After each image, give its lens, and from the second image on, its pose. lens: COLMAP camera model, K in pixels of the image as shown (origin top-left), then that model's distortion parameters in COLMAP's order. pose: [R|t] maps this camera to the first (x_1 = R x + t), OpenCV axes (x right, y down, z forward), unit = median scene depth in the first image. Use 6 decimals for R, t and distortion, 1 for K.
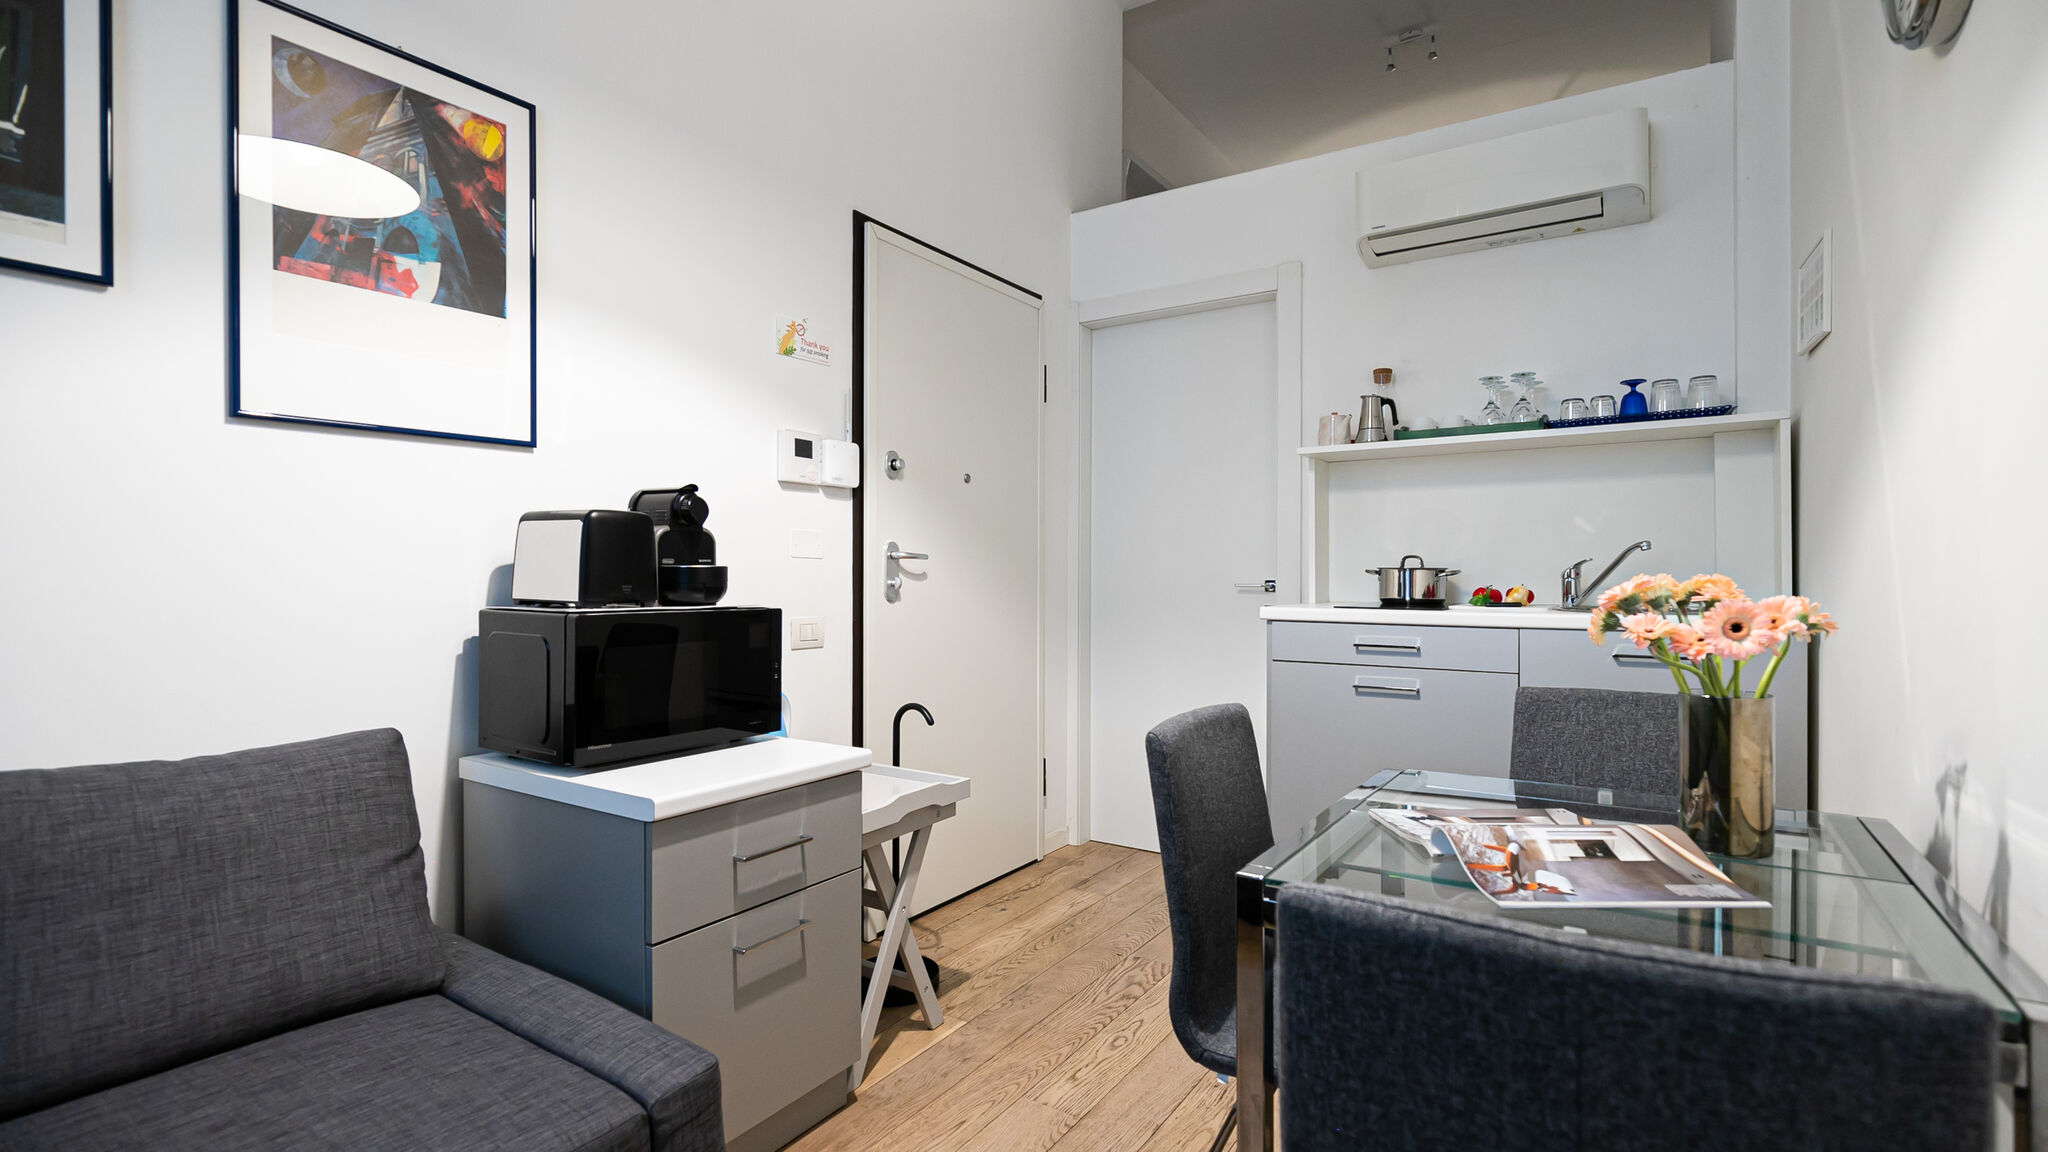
lens RADIAL K [[944.7, 0, 1010.0], [0, 944.7, 562.9], [0, 0, 1]] dist [-0.003000, -0.000372]
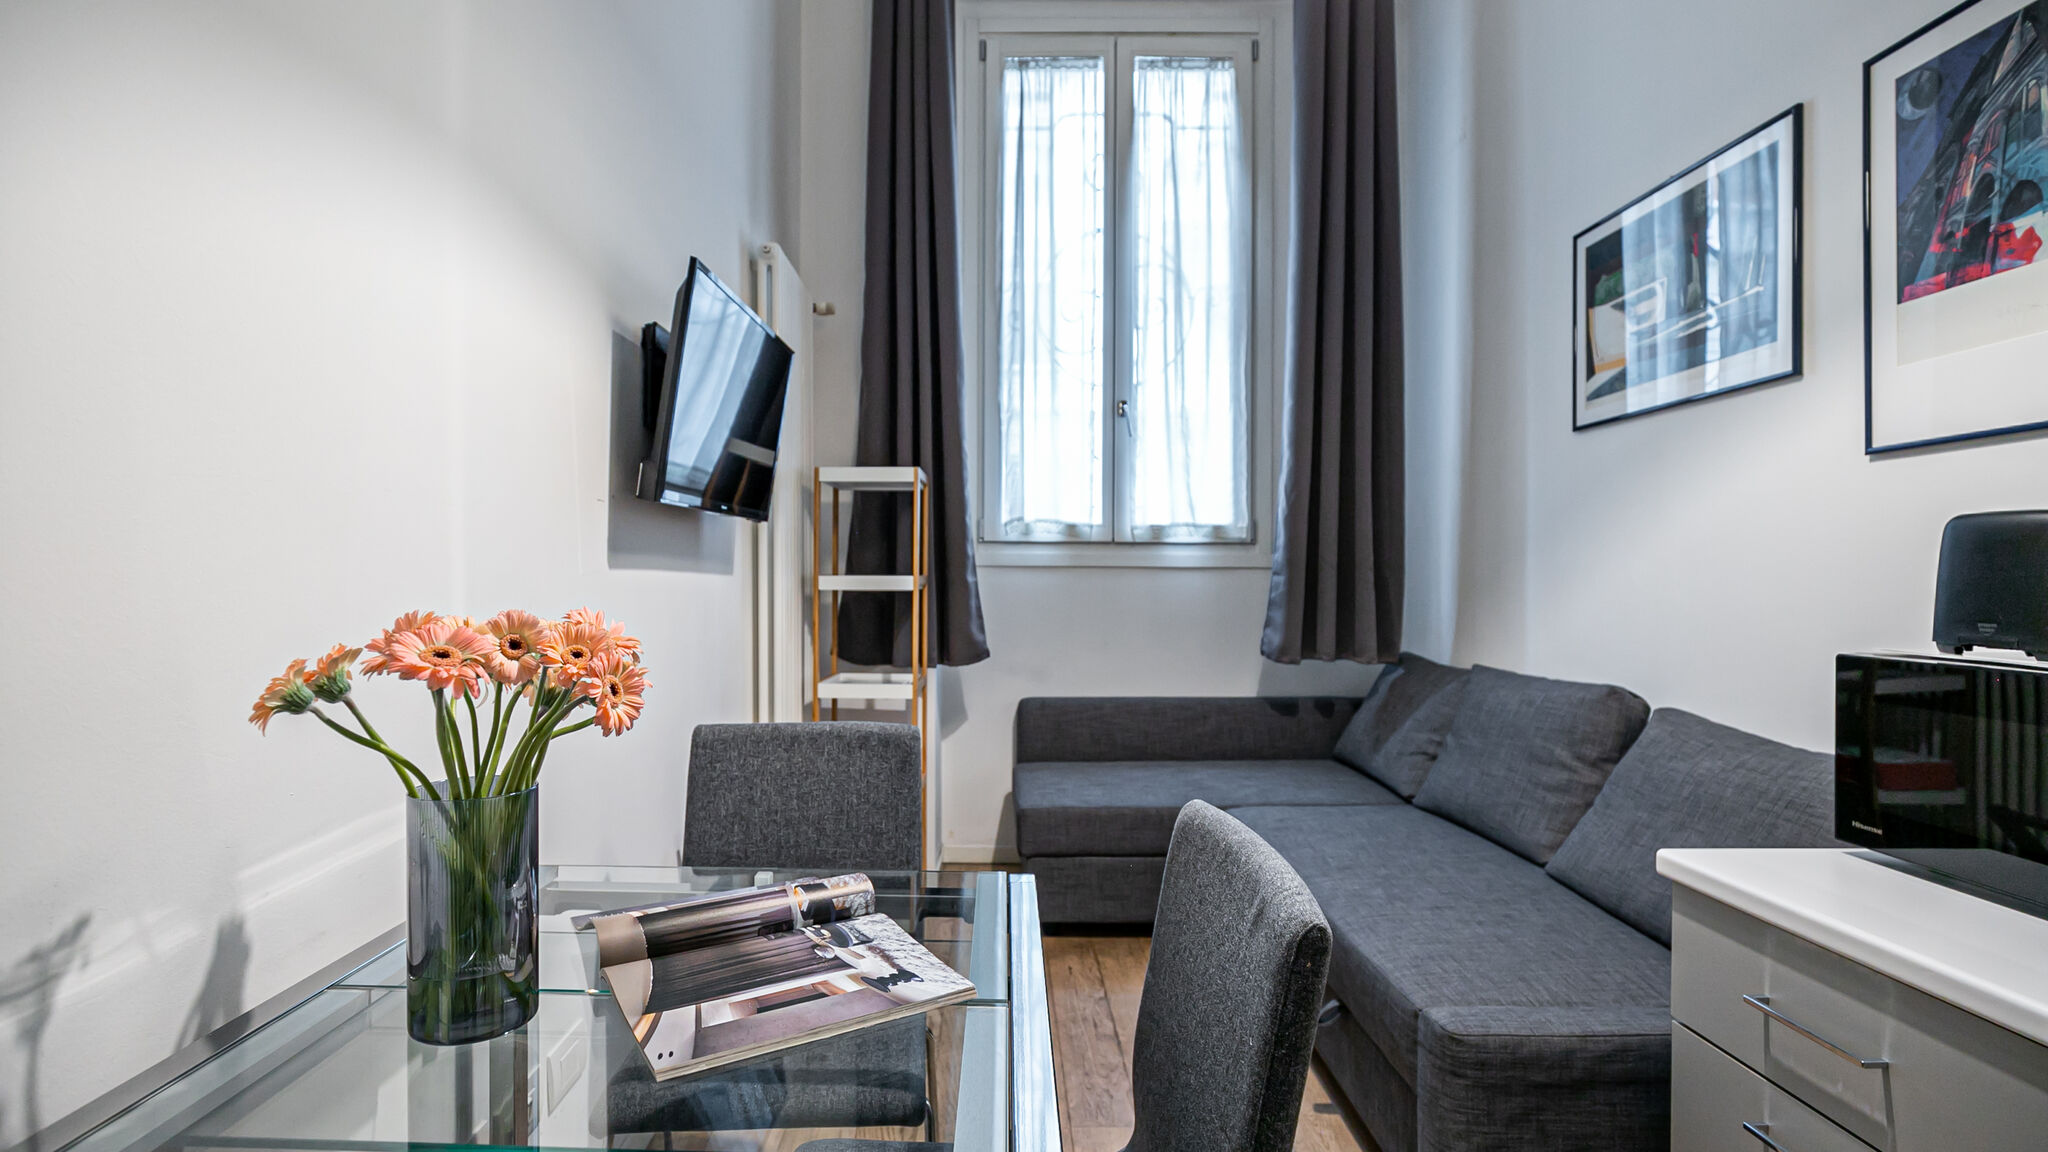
lens RADIAL K [[944.7, 0, 1010.0], [0, 944.7, 562.9], [0, 0, 1]] dist [-0.003000, -0.000372]
pose [[-0.817745, -0.015980, -0.575359, 0.387662], [-0.003671, 0.999739, -0.022549, -0.000440], [0.575569, -0.016328, -0.817590, 0.819504]]
